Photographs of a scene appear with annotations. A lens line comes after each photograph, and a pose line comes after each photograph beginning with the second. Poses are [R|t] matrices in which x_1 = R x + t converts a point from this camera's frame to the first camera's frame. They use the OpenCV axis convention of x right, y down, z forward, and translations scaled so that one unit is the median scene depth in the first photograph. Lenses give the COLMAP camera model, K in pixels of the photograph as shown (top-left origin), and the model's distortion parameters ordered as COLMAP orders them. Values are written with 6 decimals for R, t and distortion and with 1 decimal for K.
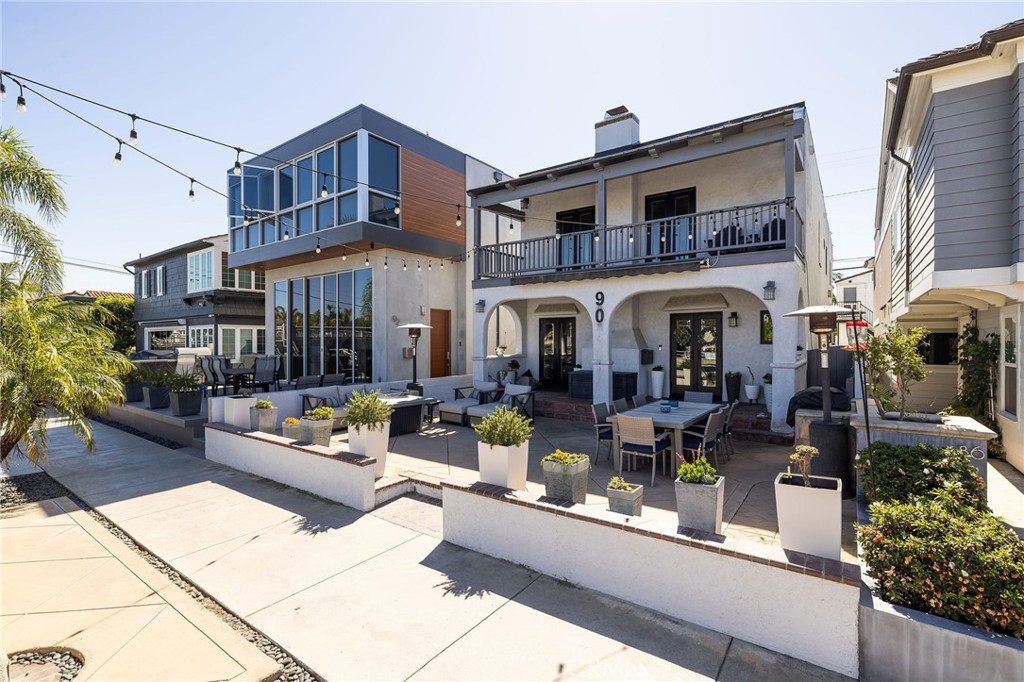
lens RADIAL K [[464.2, 0, 512.0], [0, 464.2, 341.0], [0, 0, 1]] dist [-0.004947, 0.000039]
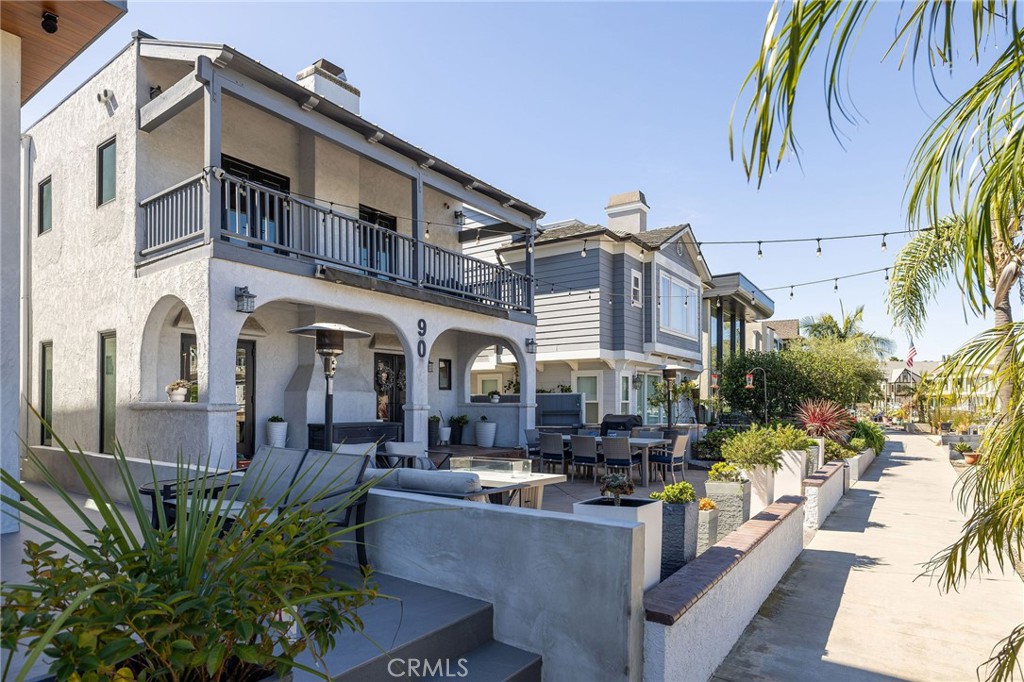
lens RADIAL K [[562.6, 0, 509.5], [0, 562.6, 398.5], [0, 0, 1]] dist [0.000789, 0.000180]
pose [[-0.002863, 0.009827, 0.999948, -0.774445], [-0.002802, 0.999948, -0.009835, 0.039837], [-0.999992, -0.002830, -0.002835, 0.846551]]
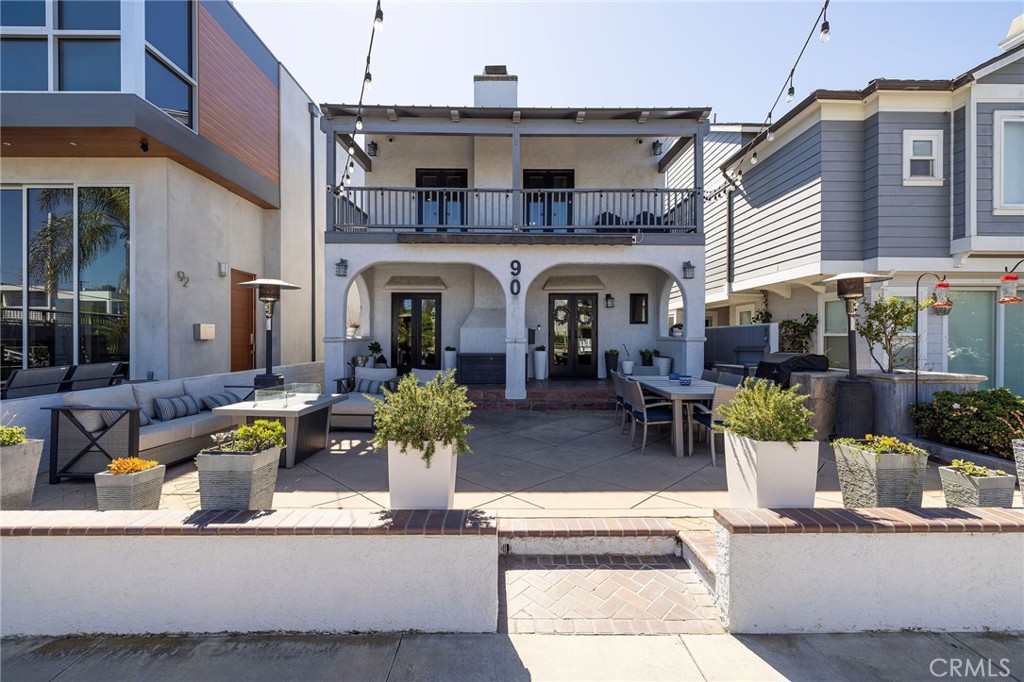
lens RADIAL K [[430.5, 0, 513.1], [0, 430.5, 338.1], [0, 0, 1]] dist [0.002887, -0.000182]
pose [[0.805925, 0.002279, 0.592013, -0.295751], [-0.003929, 0.999991, 0.001499, 0.040332], [-0.592004, -0.003534, 0.805927, 0.342259]]
